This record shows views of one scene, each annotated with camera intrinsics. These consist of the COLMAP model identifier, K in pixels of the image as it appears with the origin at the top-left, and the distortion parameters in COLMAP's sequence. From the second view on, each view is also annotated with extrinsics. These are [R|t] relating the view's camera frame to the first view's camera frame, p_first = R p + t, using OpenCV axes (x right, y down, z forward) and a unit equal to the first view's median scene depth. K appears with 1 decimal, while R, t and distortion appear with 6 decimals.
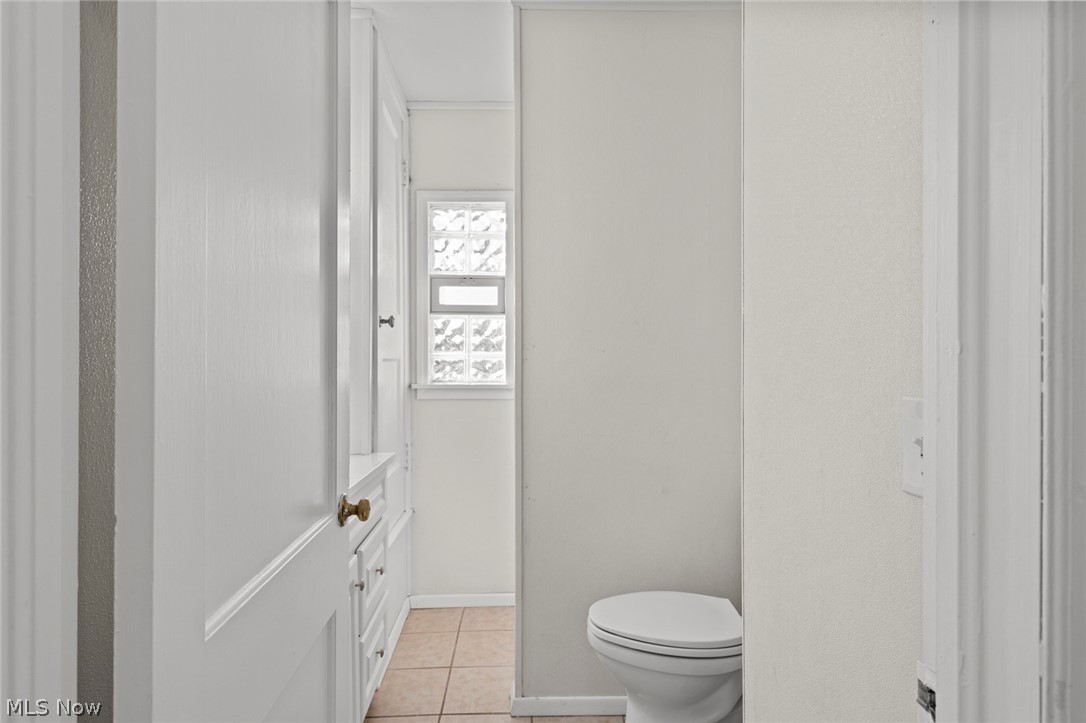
lens RADIAL K [[558.4, 0, 543.0], [0, 558.4, 361.5], [0, 0, 1]] dist [0.001157, 0.000069]
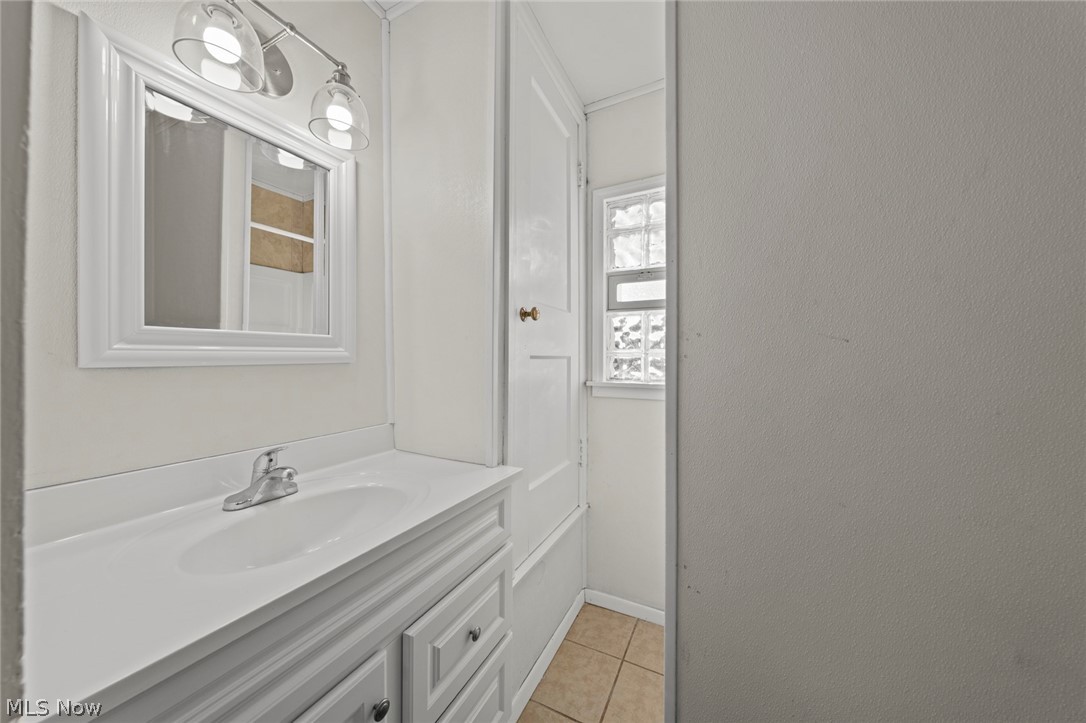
lens RADIAL K [[367.7, 0, 540.5], [0, 367.7, 359.5], [0, 0, 1]] dist [-0.001219, -0.000069]
pose [[0.871890, 0.003358, -0.489690, 0.018509], [-0.003404, 0.999994, 0.000796, 0.000342], [0.489690, 0.000972, 0.871896, 0.371826]]
